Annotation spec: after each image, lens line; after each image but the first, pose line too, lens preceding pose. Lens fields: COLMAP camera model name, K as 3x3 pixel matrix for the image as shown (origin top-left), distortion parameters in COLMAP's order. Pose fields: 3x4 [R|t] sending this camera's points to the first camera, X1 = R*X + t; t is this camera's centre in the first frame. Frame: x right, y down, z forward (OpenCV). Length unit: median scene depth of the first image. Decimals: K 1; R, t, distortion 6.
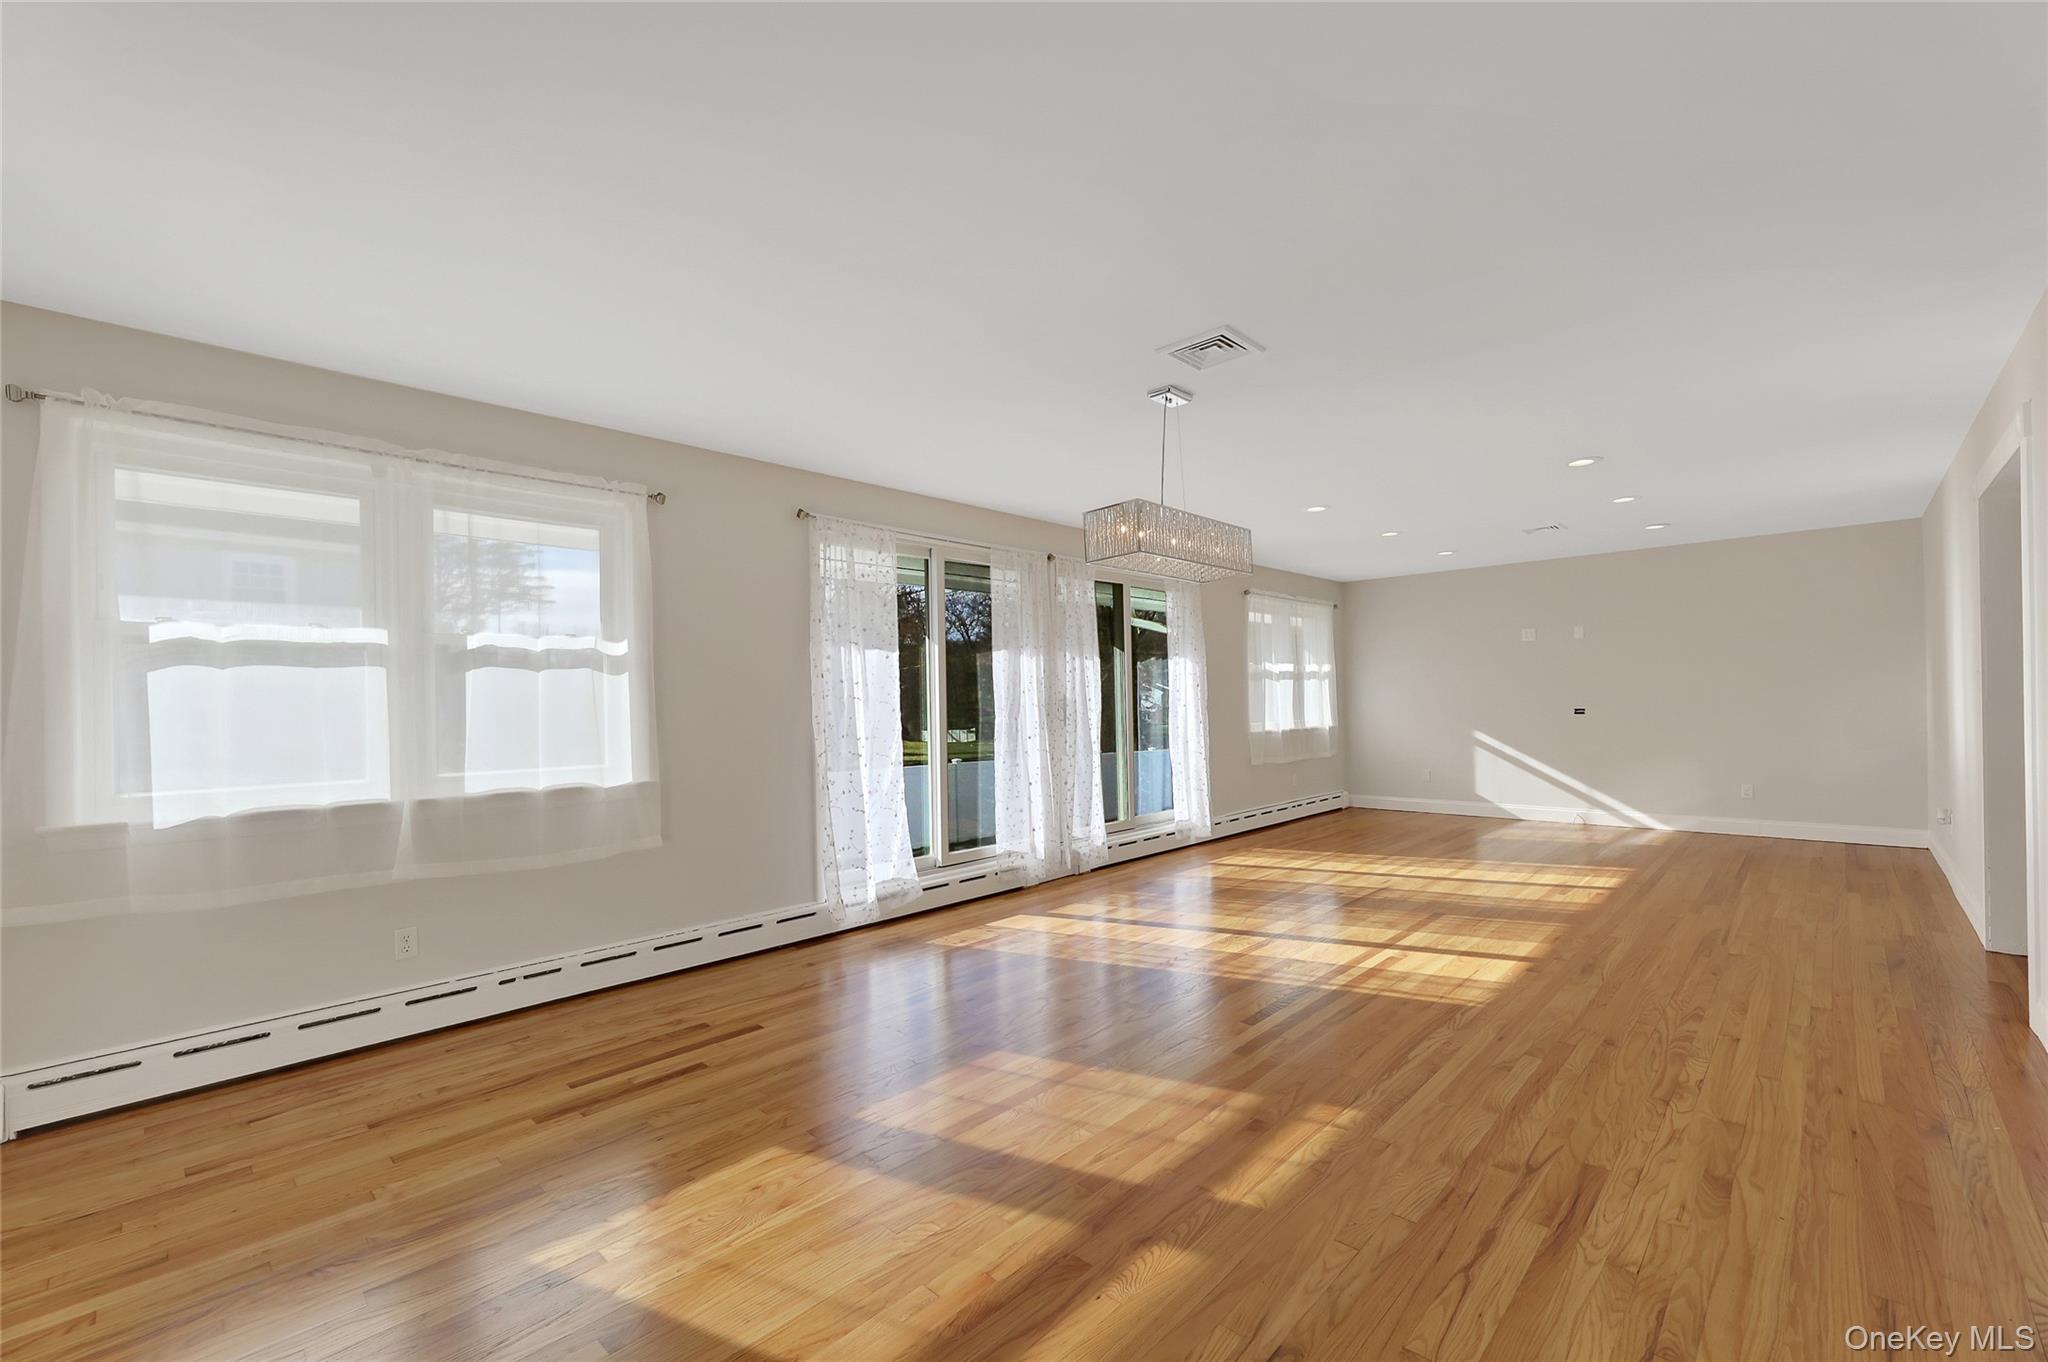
lens RADIAL K [[955.9, 0, 924.7], [0, 955.9, 709.8], [0, 0, 1]] dist [-0.003524, 0.000641]
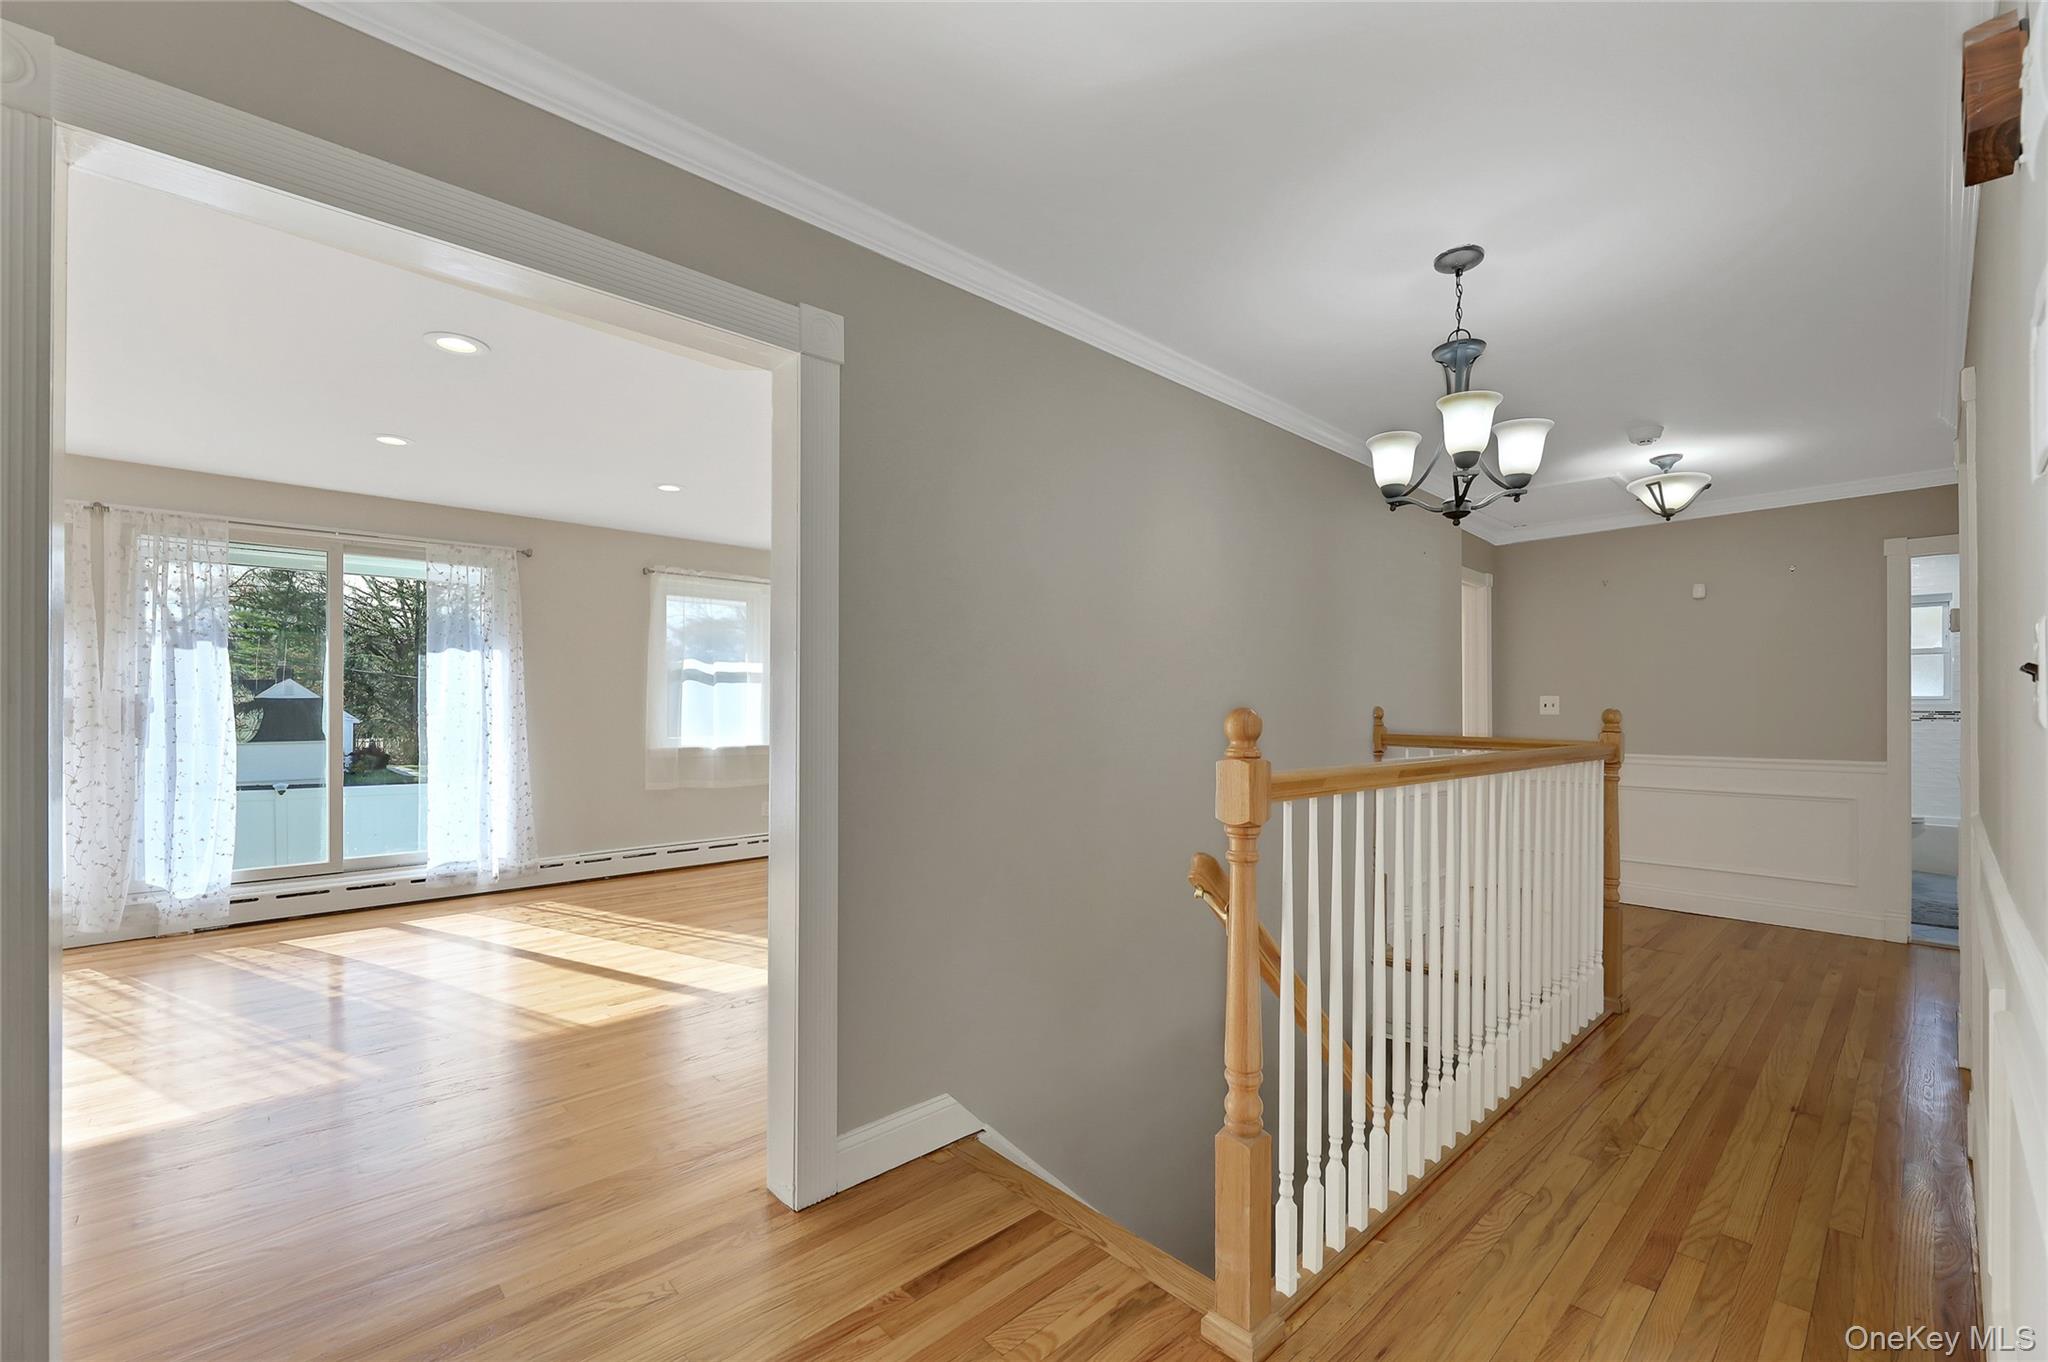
lens RADIAL K [[922.8, 0, 1048.3], [0, 922.8, 704.3], [0, 0, 1]] dist [-0.072714, 0.028747]
pose [[0.999729, 0.016516, -0.016404, 1.103556], [-0.016705, 0.999795, -0.011449, -0.016137], [0.016211, 0.011720, 0.999800, 0.418618]]
